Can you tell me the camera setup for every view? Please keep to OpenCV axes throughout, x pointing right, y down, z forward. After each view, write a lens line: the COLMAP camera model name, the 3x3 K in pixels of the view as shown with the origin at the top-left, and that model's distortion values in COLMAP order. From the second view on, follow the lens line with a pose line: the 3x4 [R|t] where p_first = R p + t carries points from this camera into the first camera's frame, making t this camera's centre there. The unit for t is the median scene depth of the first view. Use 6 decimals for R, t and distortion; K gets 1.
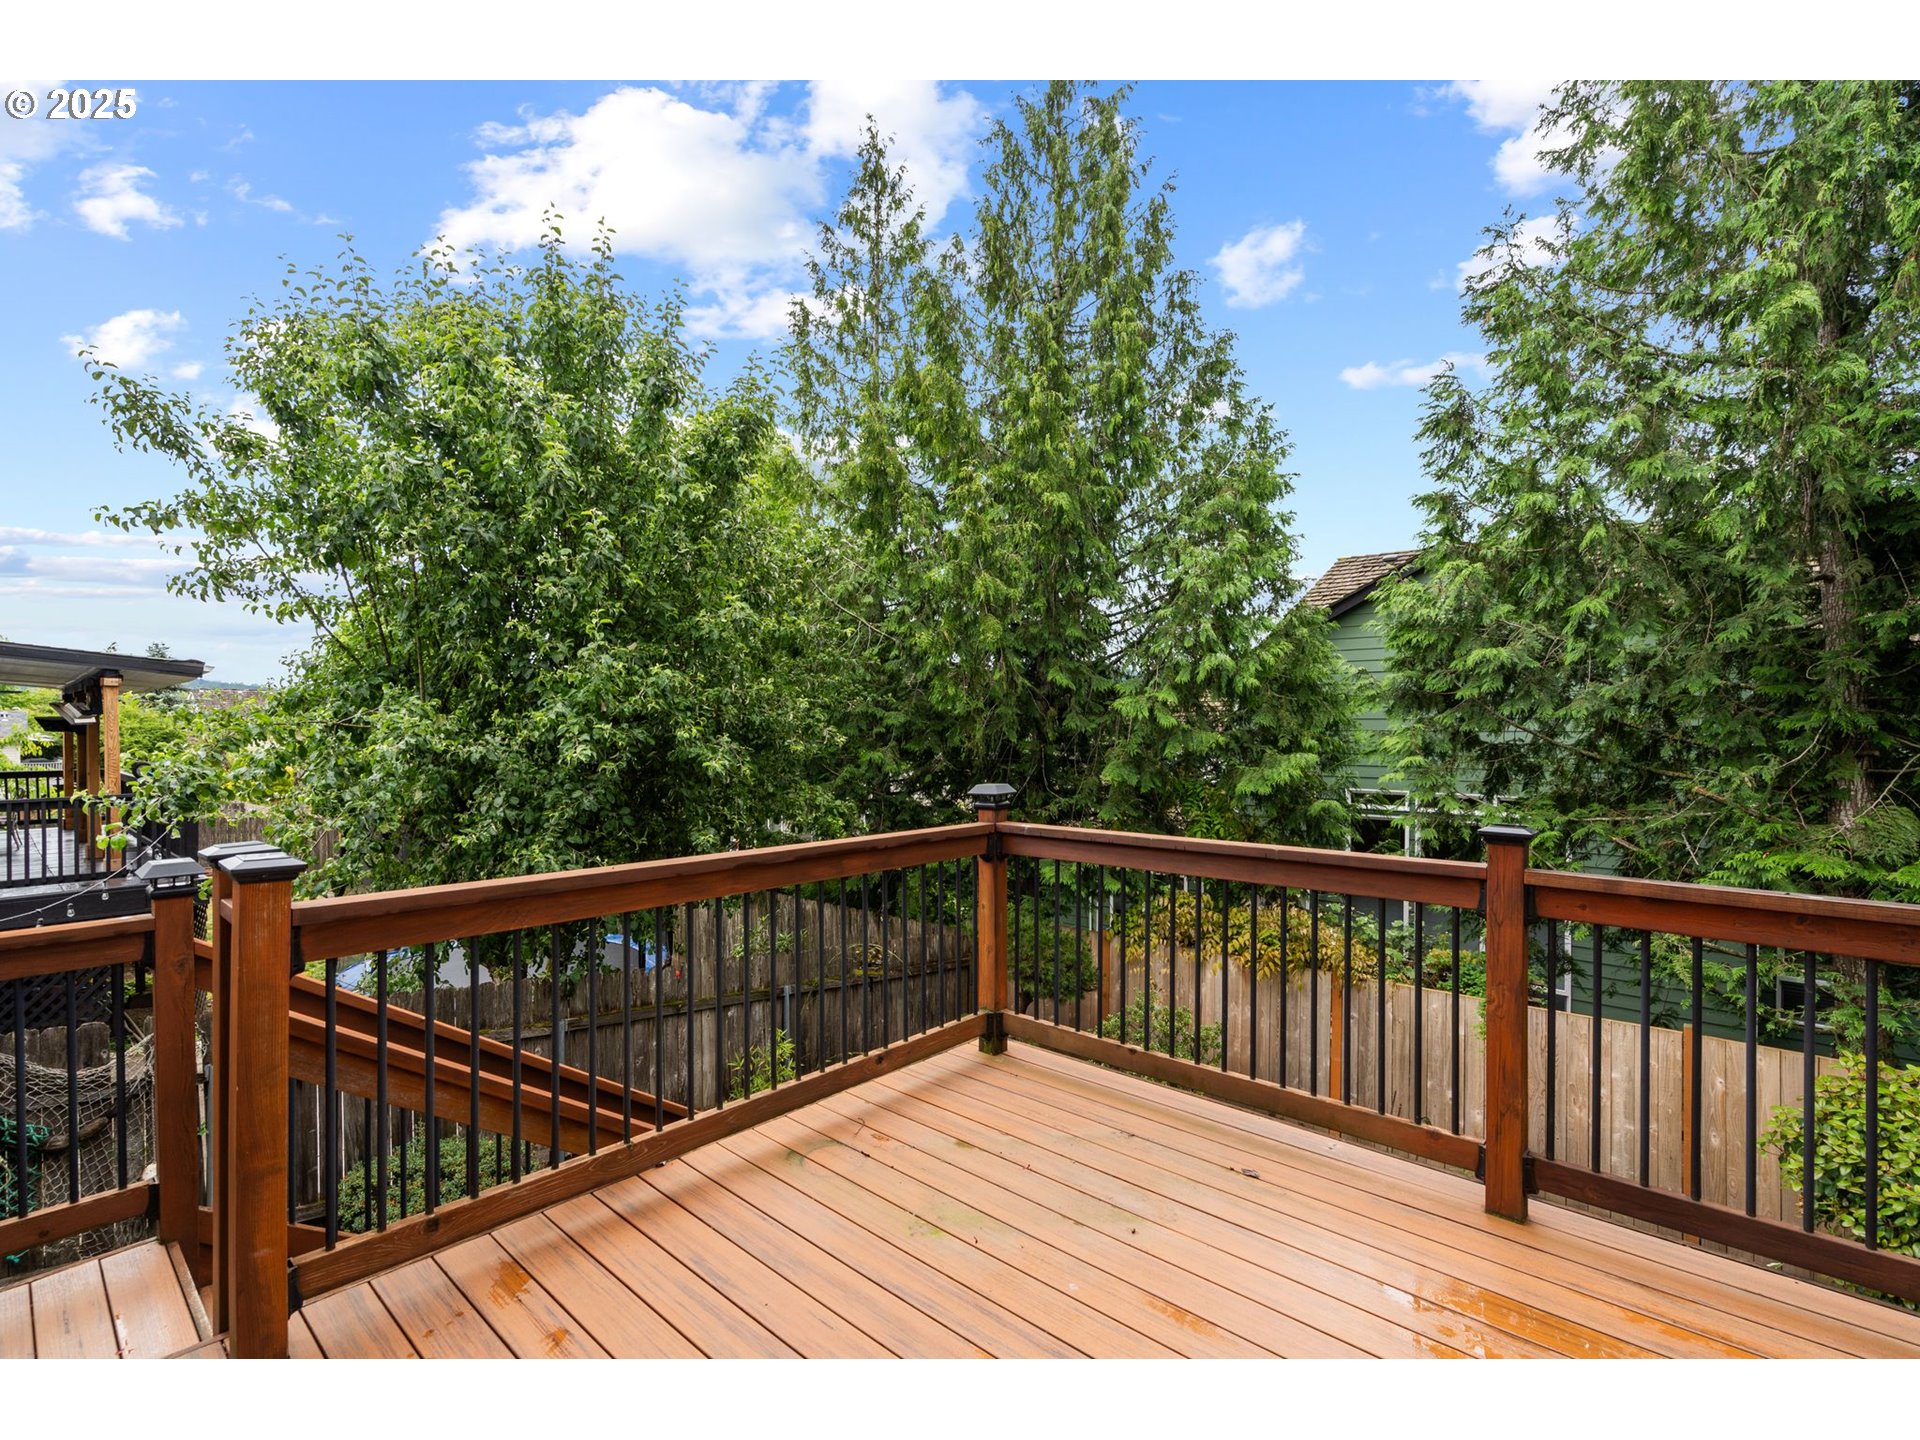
lens RADIAL K [[869.9, 0, 954.2], [0, 869.9, 725.0], [0, 0, 1]] dist [-0.004729, 0.000990]
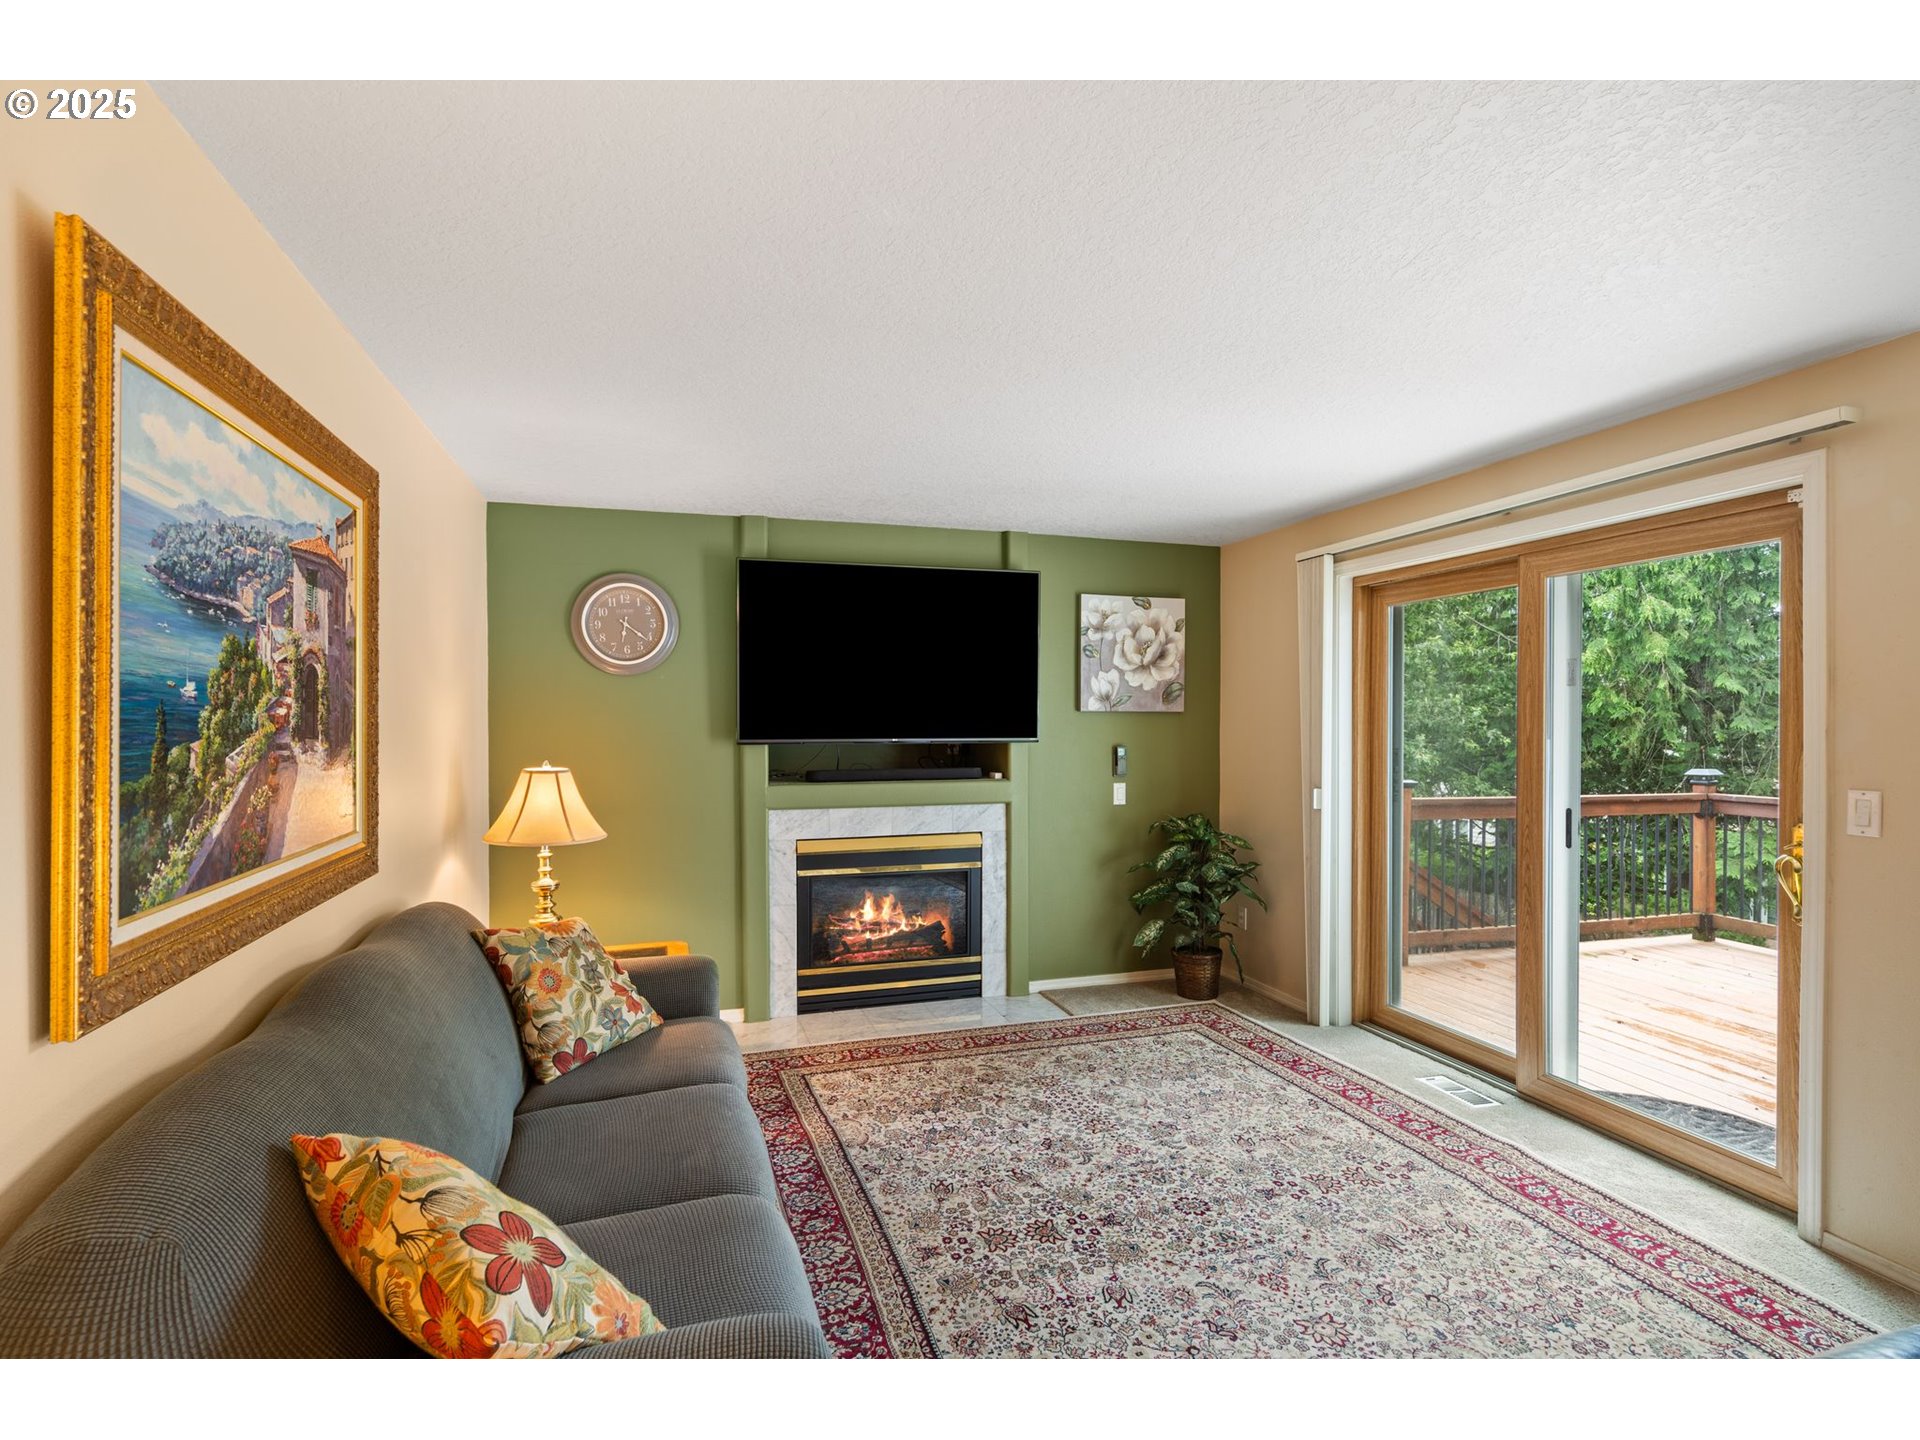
lens RADIAL K [[929.0, 0, 947.9], [0, 929.0, 704.6], [0, 0, 1]] dist [-0.014320, 0.000744]
pose [[0.847142, -0.006473, -0.531328, -0.106106], [-0.002591, 0.999864, -0.016311, -0.009108], [0.531361, 0.015195, 0.847009, -0.531182]]
